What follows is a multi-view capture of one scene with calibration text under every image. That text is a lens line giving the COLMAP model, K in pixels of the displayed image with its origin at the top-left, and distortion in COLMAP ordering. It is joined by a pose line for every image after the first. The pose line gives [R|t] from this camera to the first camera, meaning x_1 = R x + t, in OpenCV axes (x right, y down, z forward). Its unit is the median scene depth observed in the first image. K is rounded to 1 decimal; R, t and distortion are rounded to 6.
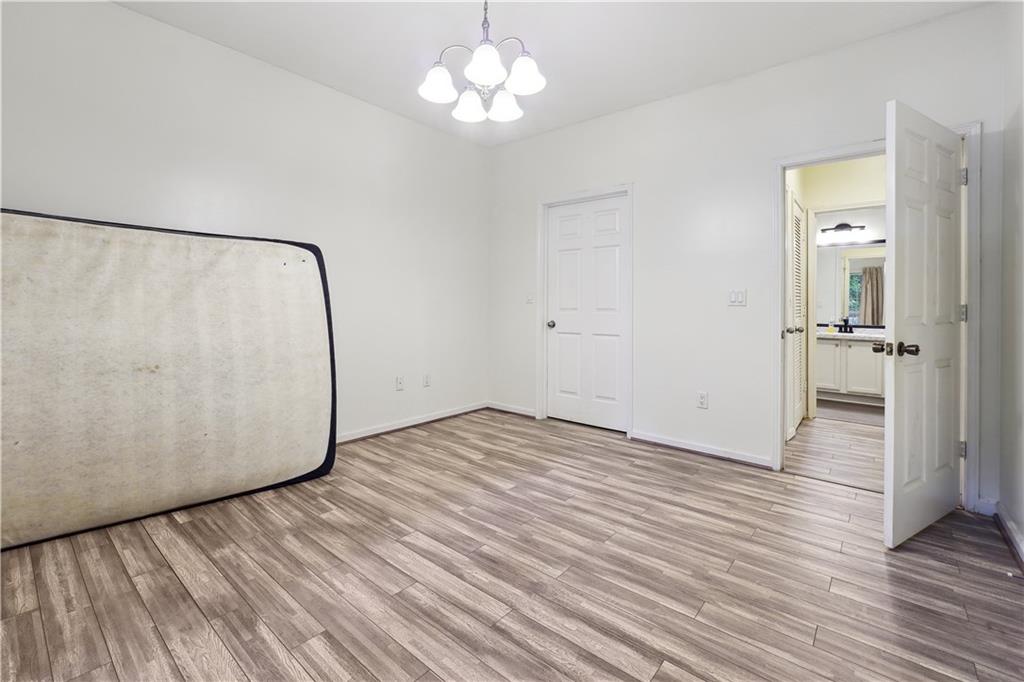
lens RADIAL K [[441.5, 0, 506.8], [0, 441.5, 320.0], [0, 0, 1]] dist [-0.014520, 0.000413]
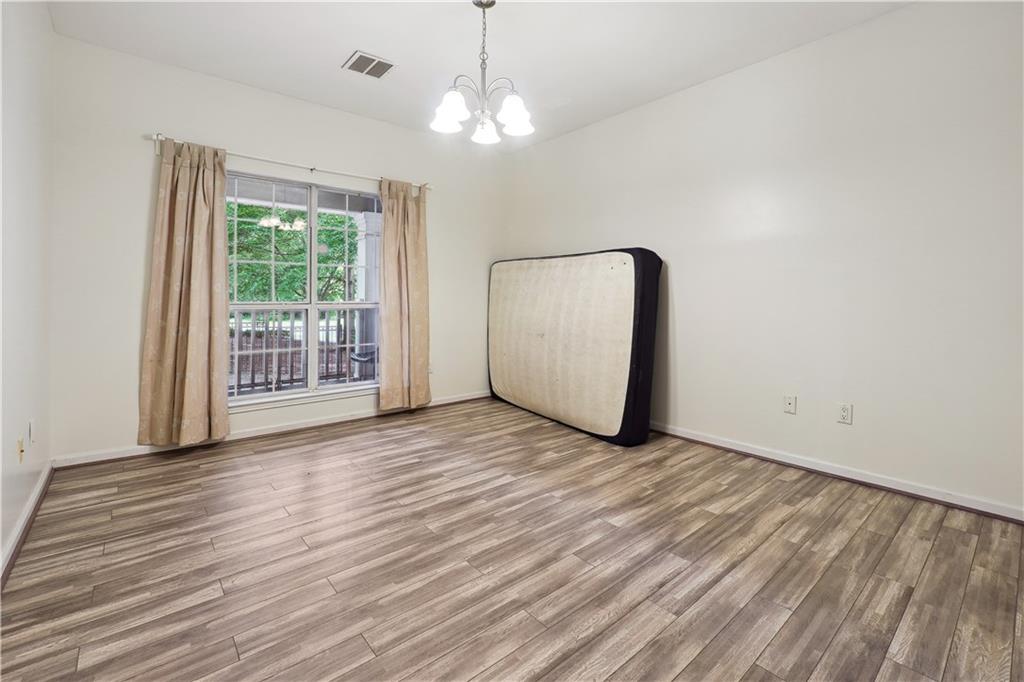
lens RADIAL K [[441.5, 0, 506.8], [0, 441.5, 320.0], [0, 0, 1]] dist [-0.014520, 0.000413]
pose [[-0.155895, 0.035279, -0.987143, 0.993457], [-0.036974, 0.998453, 0.041522, -0.023125], [0.987081, 0.042971, -0.154350, 1.105978]]
